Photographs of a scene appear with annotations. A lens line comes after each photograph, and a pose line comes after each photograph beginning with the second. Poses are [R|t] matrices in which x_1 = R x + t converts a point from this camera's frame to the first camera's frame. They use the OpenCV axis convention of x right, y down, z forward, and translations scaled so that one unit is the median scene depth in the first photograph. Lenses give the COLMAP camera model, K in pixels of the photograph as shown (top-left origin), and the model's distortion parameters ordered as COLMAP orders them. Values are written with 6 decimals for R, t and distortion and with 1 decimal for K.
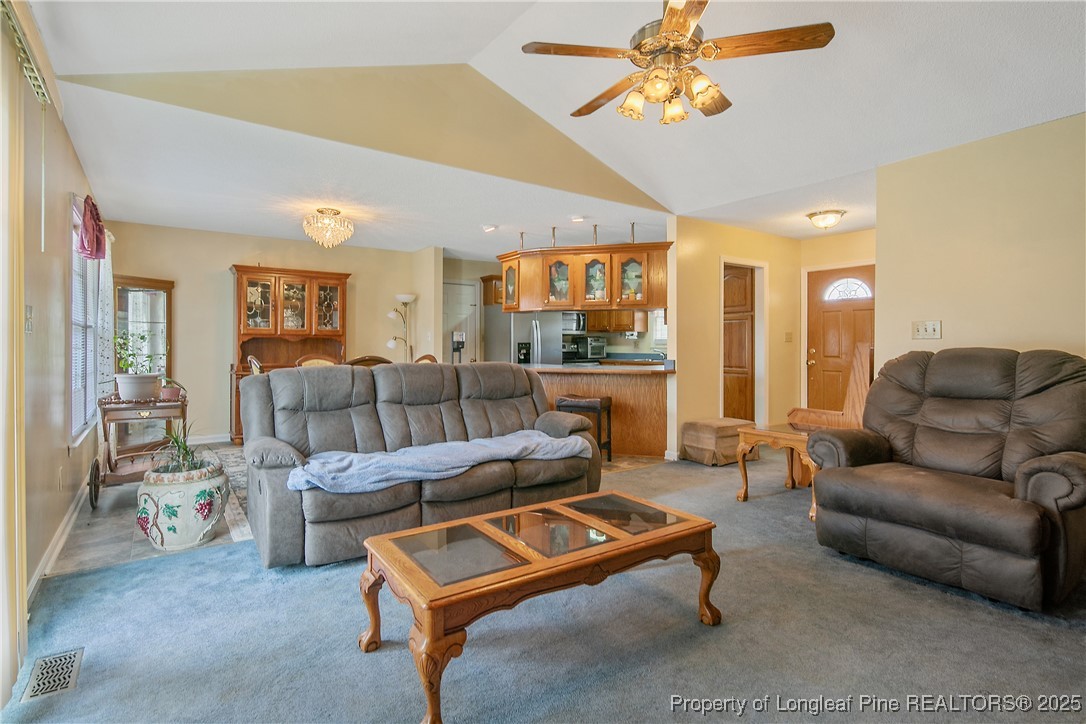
lens RADIAL K [[531.9, 0, 544.4], [0, 531.9, 346.2], [0, 0, 1]] dist [-0.001889, -0.000437]
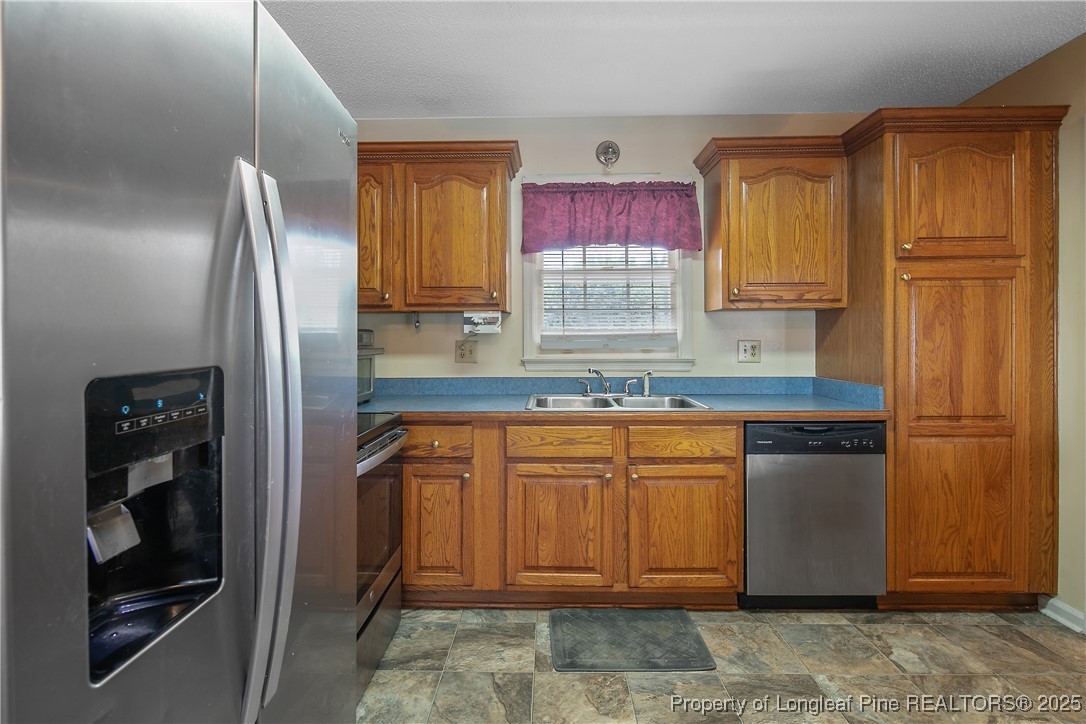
lens RADIAL K [[522.3, 0, 537.1], [0, 522.3, 347.0], [0, 0, 1]] dist [-0.001616, -0.000469]
pose [[0.611779, -0.014195, 0.790902, -0.066837], [0.006332, 0.999895, 0.013049, -0.011048], [-0.791004, -0.002975, 0.611804, 0.902508]]
